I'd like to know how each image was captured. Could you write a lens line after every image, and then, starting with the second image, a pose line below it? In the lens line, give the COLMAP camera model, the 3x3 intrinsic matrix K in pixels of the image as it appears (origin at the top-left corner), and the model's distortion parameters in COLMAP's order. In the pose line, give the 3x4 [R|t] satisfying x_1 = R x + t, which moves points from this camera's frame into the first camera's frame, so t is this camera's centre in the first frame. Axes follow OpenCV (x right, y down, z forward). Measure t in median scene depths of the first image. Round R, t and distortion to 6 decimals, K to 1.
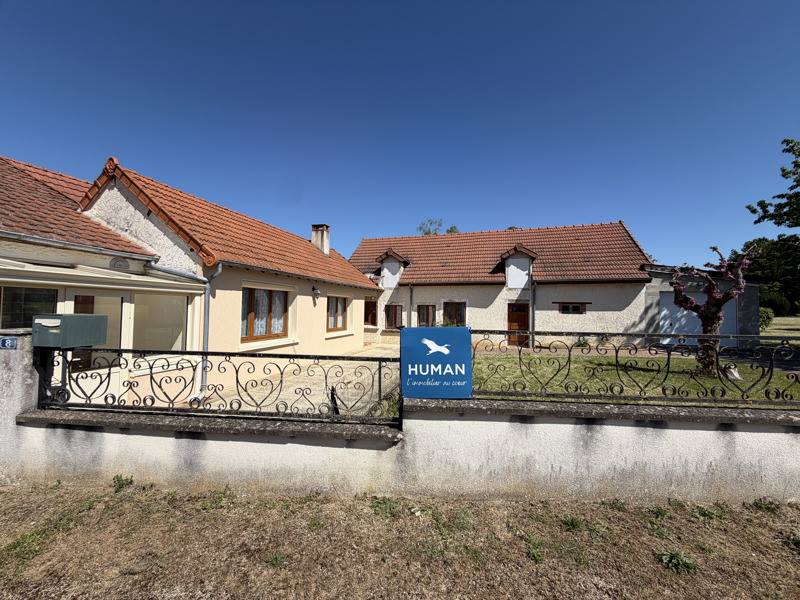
lens RADIAL K [[316.2, 0, 400.0], [0, 316.2, 300.0], [0, 0, 1]] dist [-0.001402, -0.000044]
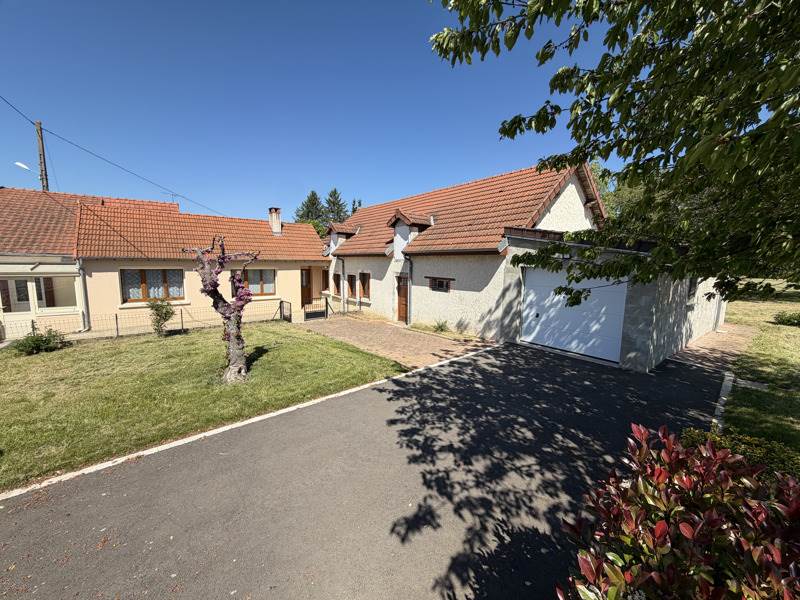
lens RADIAL K [[316.2, 0, 400.0], [0, 316.2, 300.0], [0, 0, 1]] dist [-0.001402, -0.000044]
pose [[0.827189, 0.066080, -0.558025, 1.983143], [0.013078, 0.990529, 0.136681, -0.107506], [0.561771, -0.120359, 0.818490, 0.538759]]
